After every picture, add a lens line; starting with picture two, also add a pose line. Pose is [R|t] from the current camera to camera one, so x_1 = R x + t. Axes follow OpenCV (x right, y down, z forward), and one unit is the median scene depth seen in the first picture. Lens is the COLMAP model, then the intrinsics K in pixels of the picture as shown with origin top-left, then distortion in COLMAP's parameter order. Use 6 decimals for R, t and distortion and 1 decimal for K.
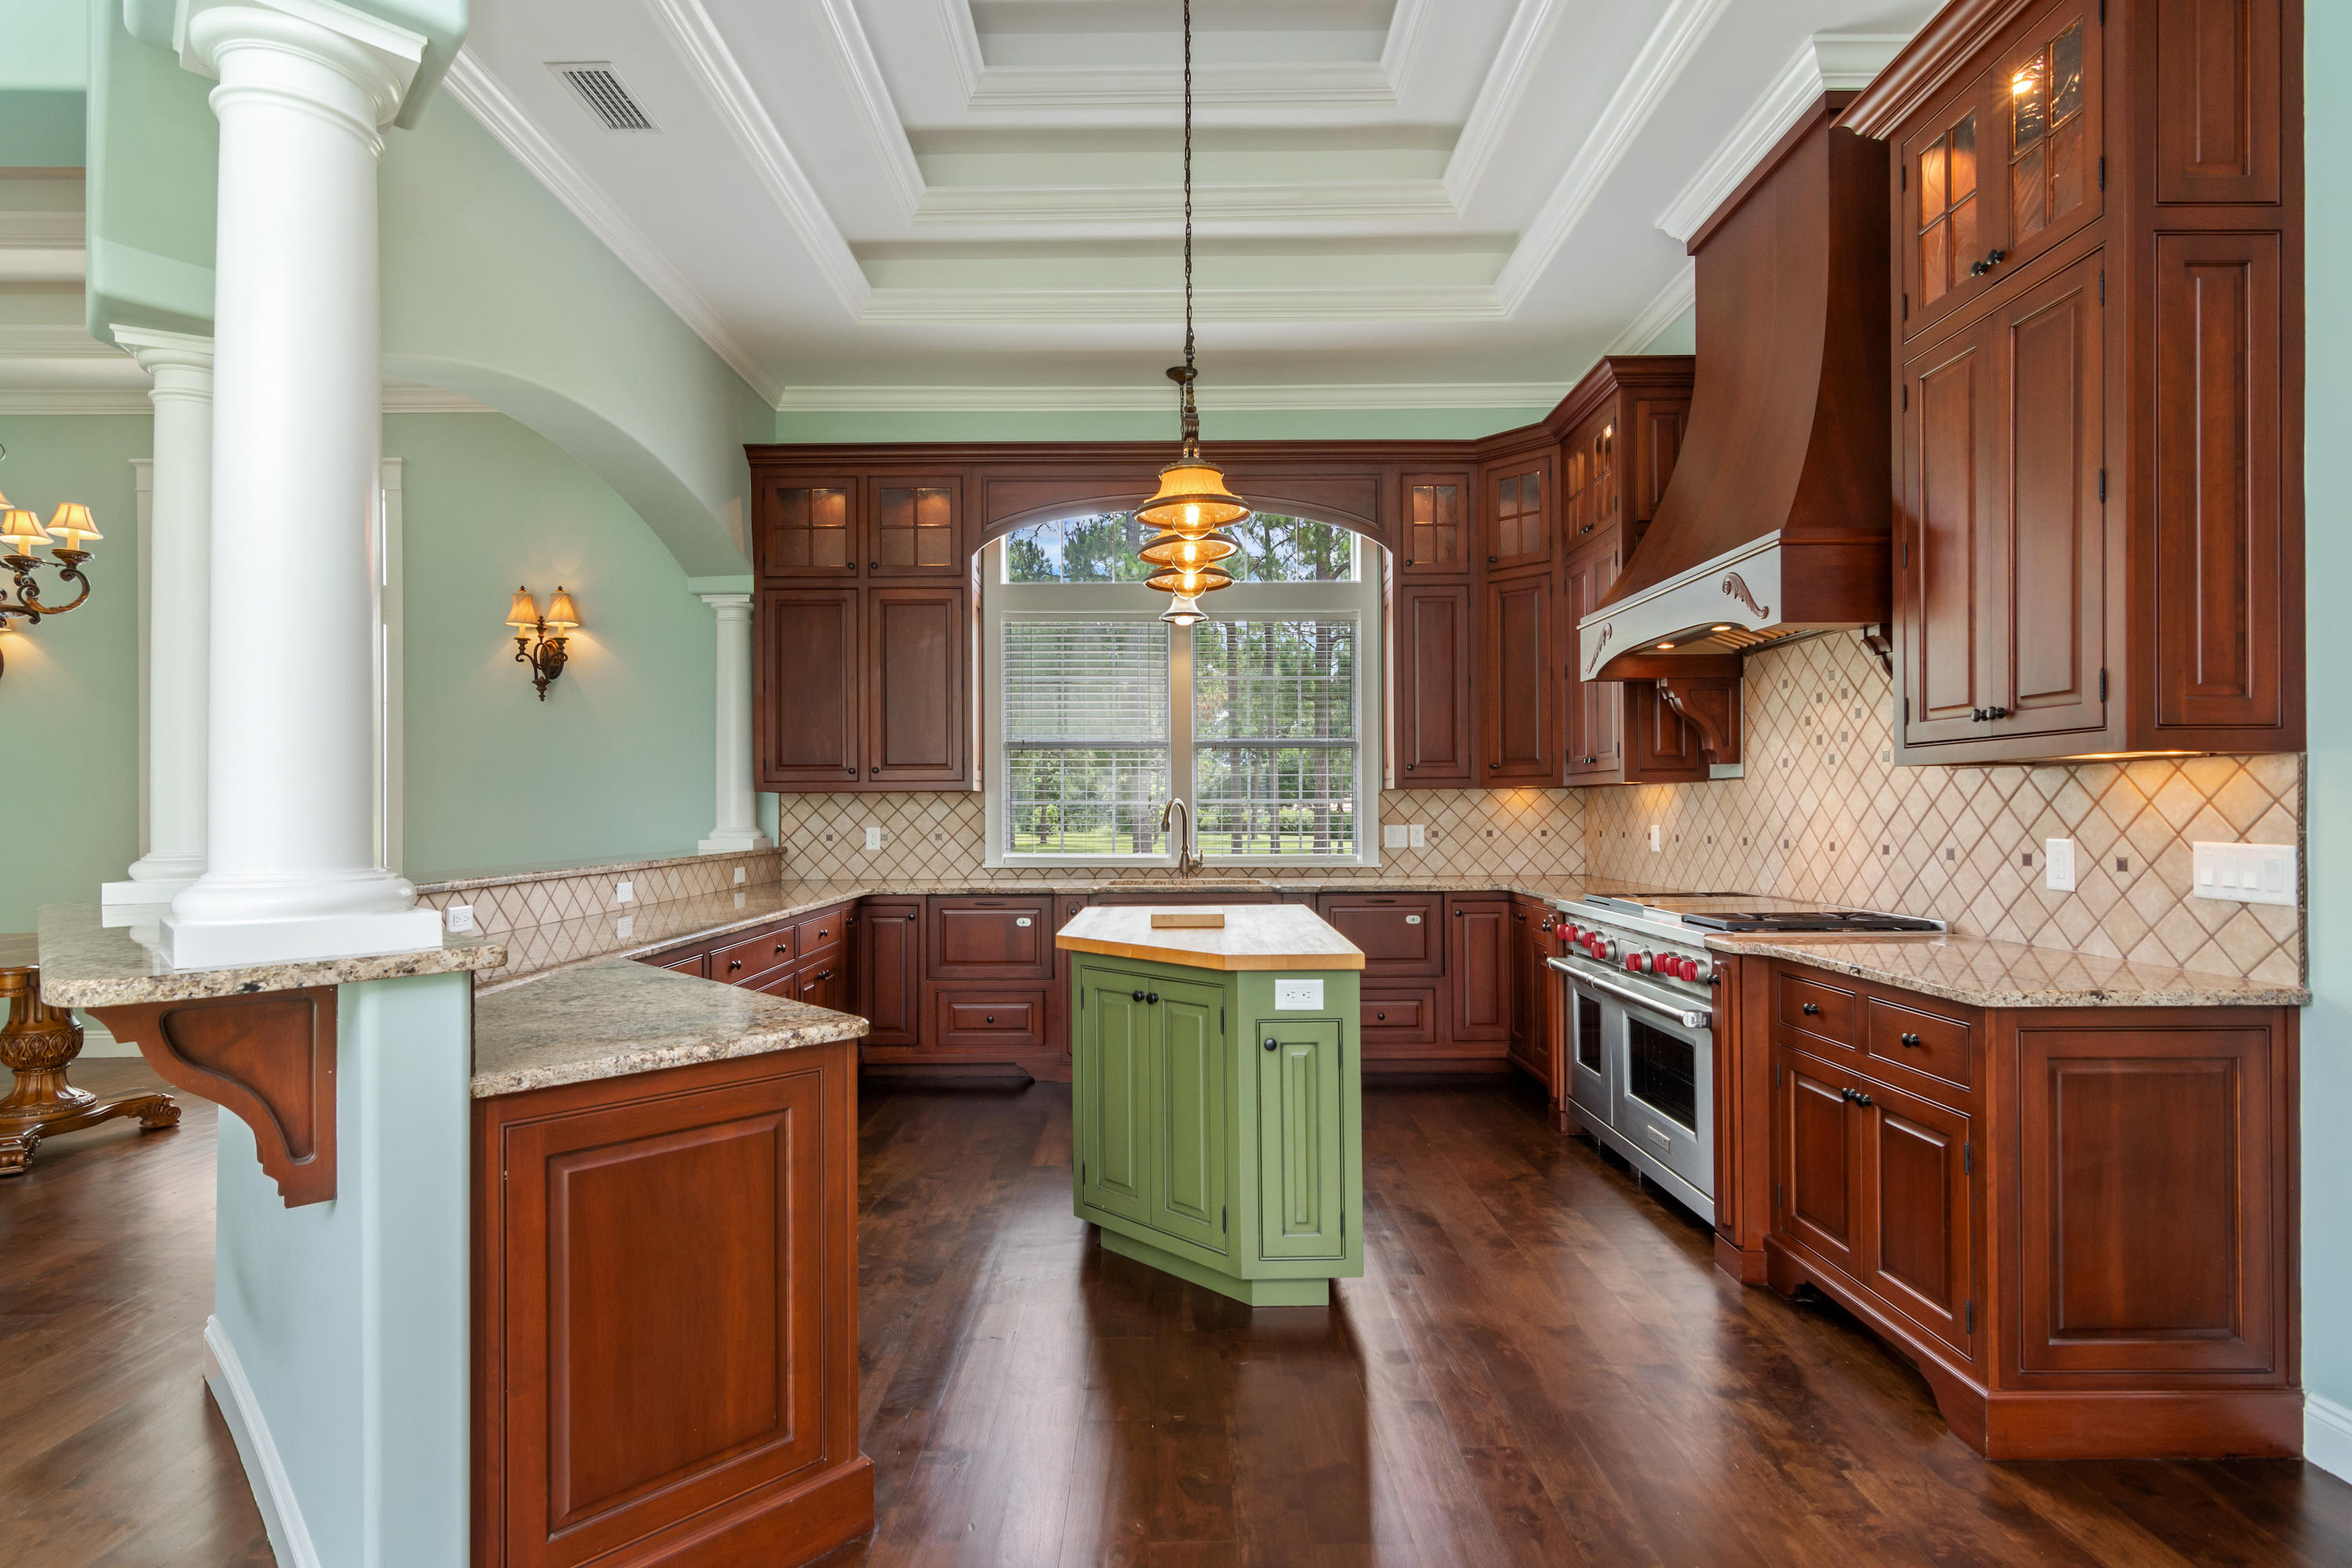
lens RADIAL K [[1146.6, 0, 1178.5], [0, 1146.6, 803.4], [0, 0, 1]] dist [-0.003978, 0.004993]
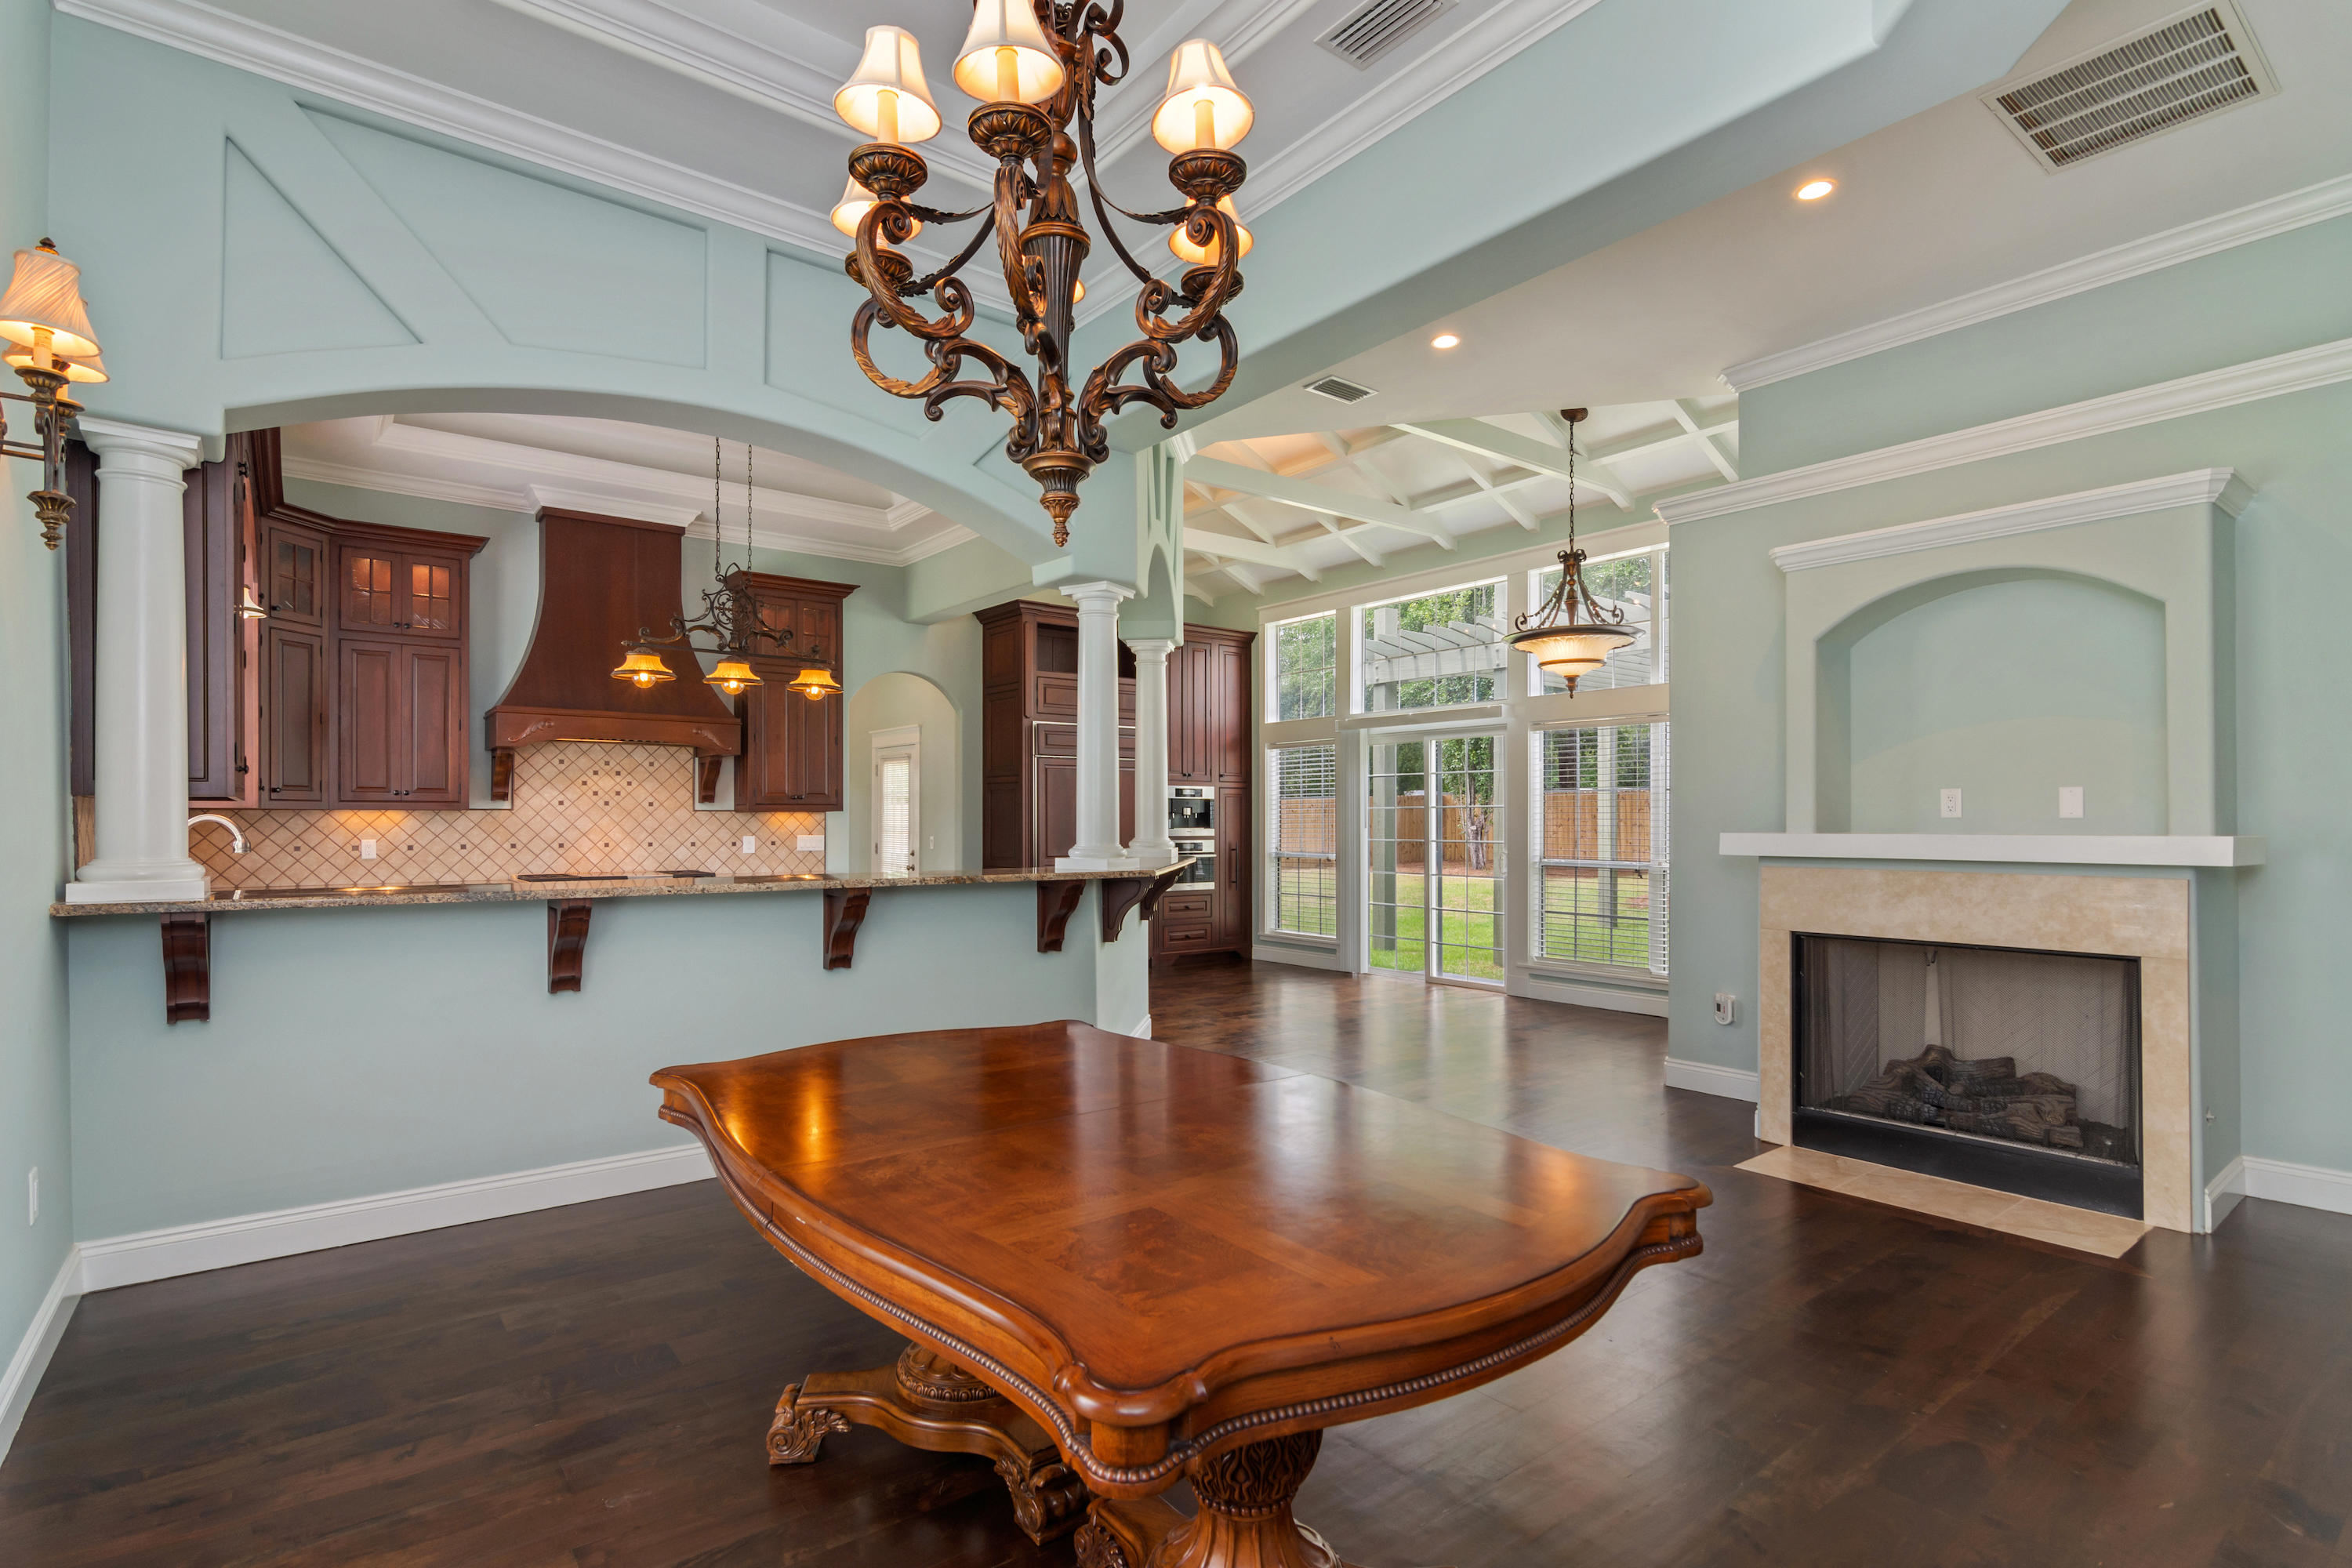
lens RADIAL K [[1146.6, 0, 1175.0], [0, 1146.6, 803.2], [0, 0, 1]] dist [-0.003978, 0.004993]
pose [[-0.617332, 0.020892, 0.786425, -1.731851], [0.001324, 0.999673, -0.025518, 0.016322], [-0.786702, -0.014712, -0.617158, 1.478469]]
